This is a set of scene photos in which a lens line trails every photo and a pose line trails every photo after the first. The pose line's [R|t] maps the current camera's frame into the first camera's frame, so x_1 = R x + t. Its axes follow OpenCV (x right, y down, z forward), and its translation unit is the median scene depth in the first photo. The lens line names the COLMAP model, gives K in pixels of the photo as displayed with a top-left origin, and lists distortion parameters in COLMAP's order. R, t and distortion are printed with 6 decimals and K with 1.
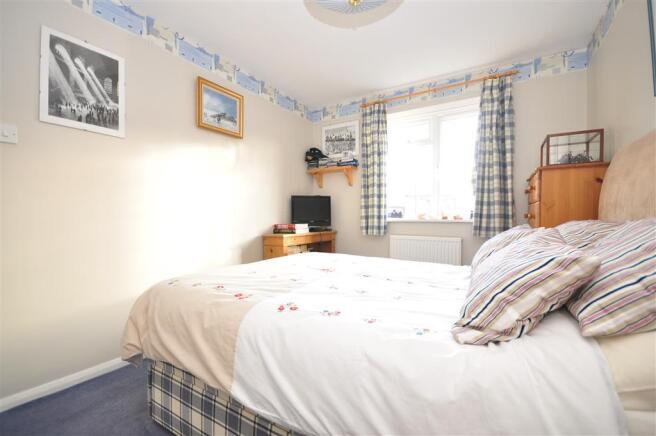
lens RADIAL K [[294.3, 0, 327.6], [0, 294.3, 219.3], [0, 0, 1]] dist [-0.002651, -0.000746]
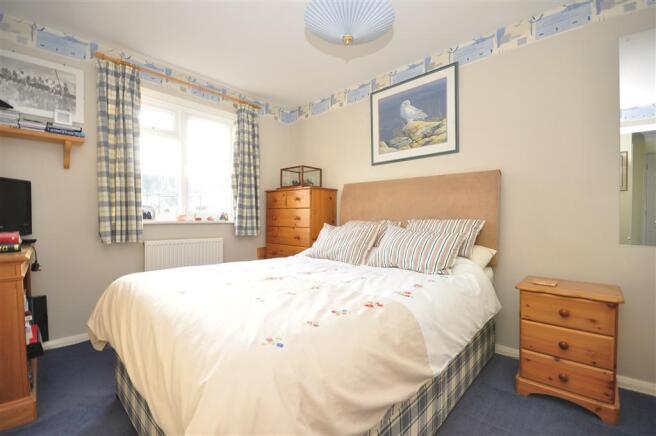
lens RADIAL K [[294.3, 0, 327.2], [0, 294.3, 219.0], [0, 0, 1]] dist [-0.002651, -0.000746]
pose [[0.181122, -0.002467, 0.983457, -0.484285], [0.005863, 0.999982, 0.001428, -0.004103], [-0.983443, 0.005507, 0.181133, 0.384759]]
